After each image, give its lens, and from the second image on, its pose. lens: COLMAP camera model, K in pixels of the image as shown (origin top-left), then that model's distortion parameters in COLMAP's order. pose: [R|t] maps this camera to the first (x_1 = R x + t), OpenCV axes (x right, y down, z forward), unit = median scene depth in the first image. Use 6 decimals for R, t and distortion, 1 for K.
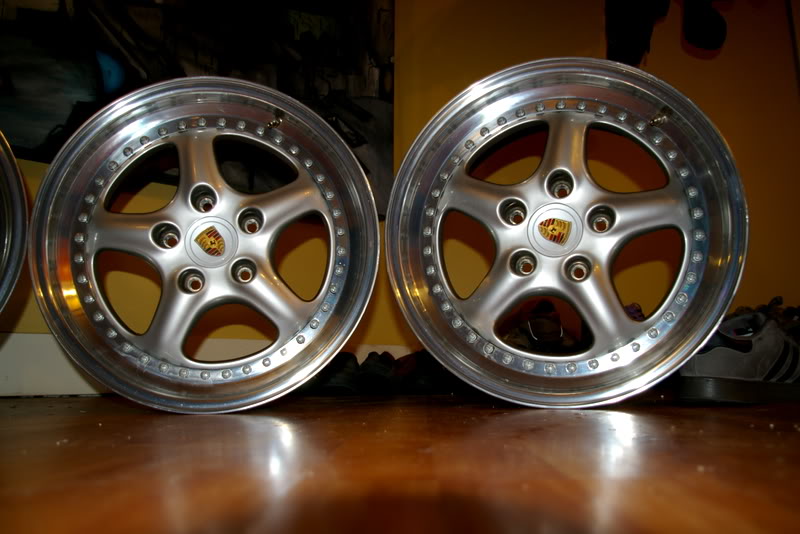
lens RADIAL K [[633.6, 0, 400.3], [0, 633.6, 284.6], [0, 0, 1]] dist [-0.079550, 0.006787]
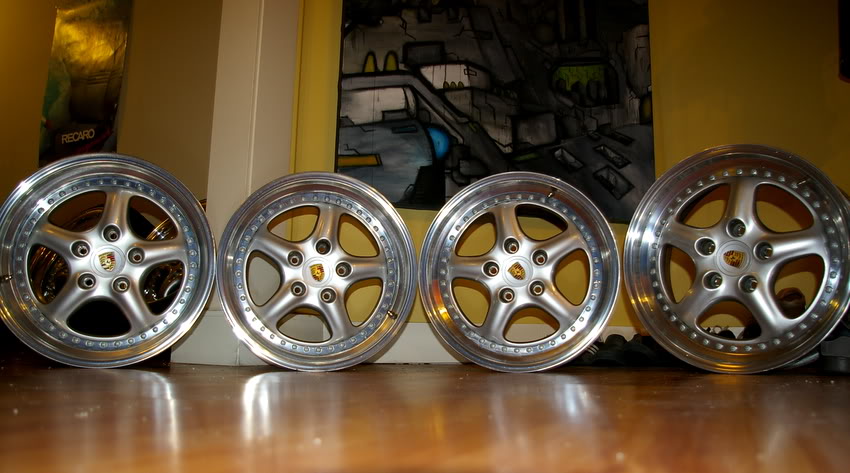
lens RADIAL K [[633.9, 0, 424.7], [0, 633.9, 256.0], [0, 0, 1]] dist [-0.054139, -0.002850]
pose [[0.911300, -0.044712, -0.409309, 0.168002], [0.042355, 0.998993, -0.014826, -0.093364], [0.409560, -0.003825, 0.912275, -0.642138]]
